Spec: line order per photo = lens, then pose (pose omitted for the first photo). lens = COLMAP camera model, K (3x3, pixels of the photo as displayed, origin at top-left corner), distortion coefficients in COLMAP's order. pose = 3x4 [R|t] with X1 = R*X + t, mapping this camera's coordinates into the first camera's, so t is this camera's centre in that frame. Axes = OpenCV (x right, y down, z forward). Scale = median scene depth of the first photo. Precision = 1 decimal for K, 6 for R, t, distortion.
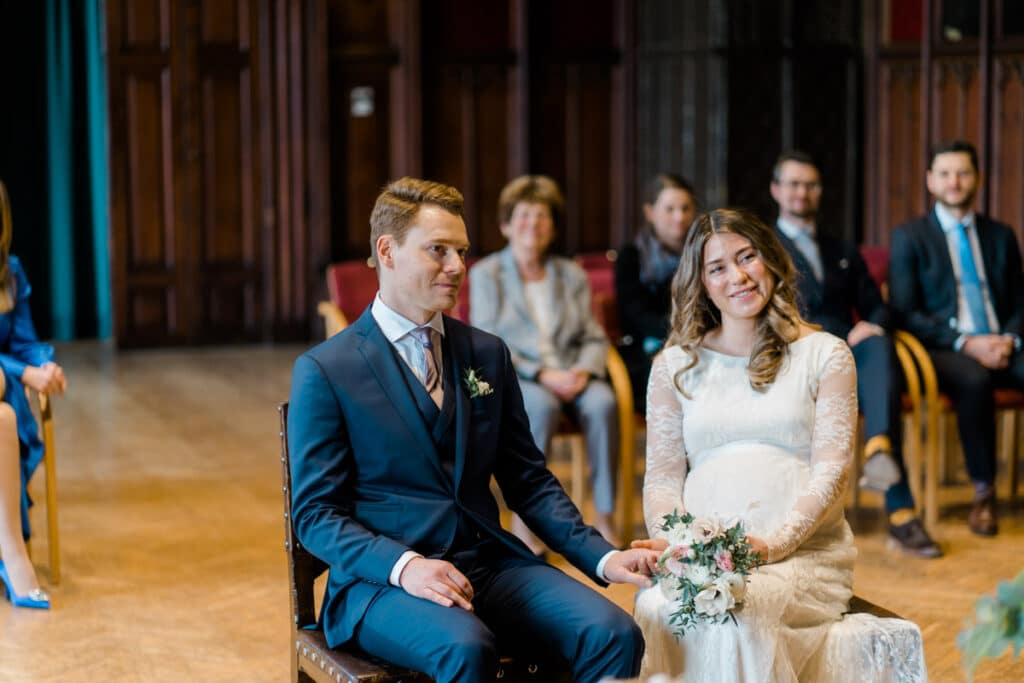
lens RADIAL K [[2430.1, 0, 513.1], [0, 2430.1, 341.5], [0, 0, 1]] dist [-0.061703, 0.000000]
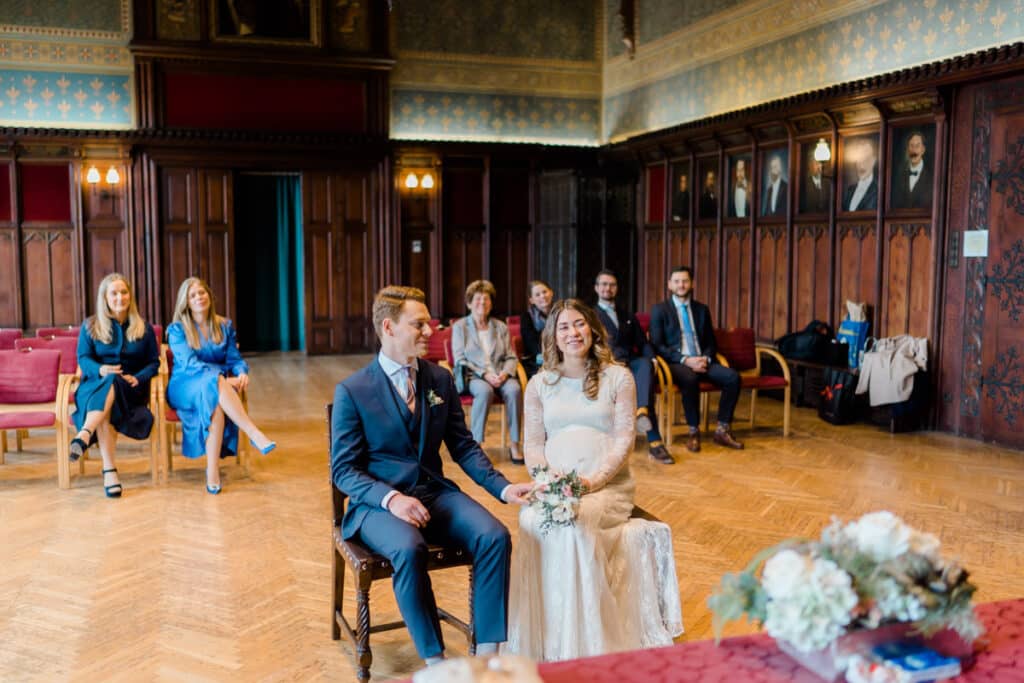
lens RADIAL K [[985.6, 0, 517.2], [0, 985.6, 340.5], [0, 0, 1]] dist [-0.000501, 0.000000]
pose [[0.999691, 0.004424, 0.024443, 0.016044], [-0.004324, 0.999982, -0.004158, -0.012722], [-0.024461, 0.004051, 0.999693, 0.128967]]
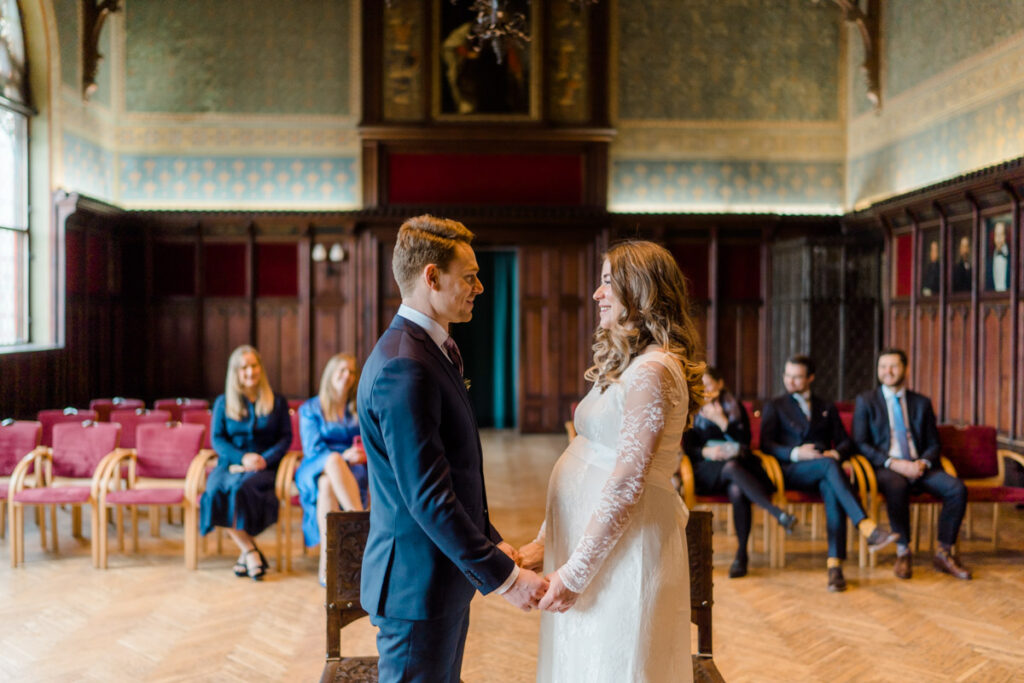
lens RADIAL K [[985.6, 0, 506.5], [0, 985.6, 341.1], [0, 0, 1]] dist [-0.000501, 0.000000]
pose [[0.963998, 0.017636, -0.265325, 0.100252], [-0.038214, 0.996629, -0.072596, -0.025113], [0.263150, 0.080122, 0.961422, 0.224532]]
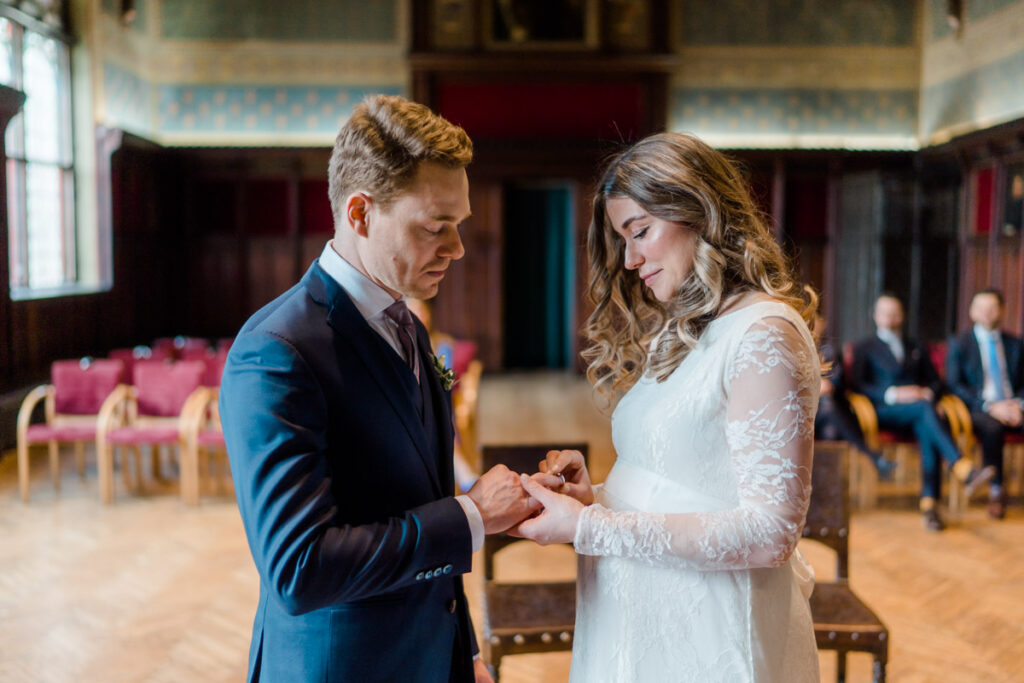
lens RADIAL K [[1051.3, 0, 513.3], [0, 1051.3, 342.0], [0, 0, 1]] dist [-0.001383, 0.000000]
pose [[0.960068, 0.033556, -0.277746, 0.065114], [-0.039154, 0.999126, -0.014631, -0.020147], [0.277012, 0.024921, 0.960543, 0.176973]]
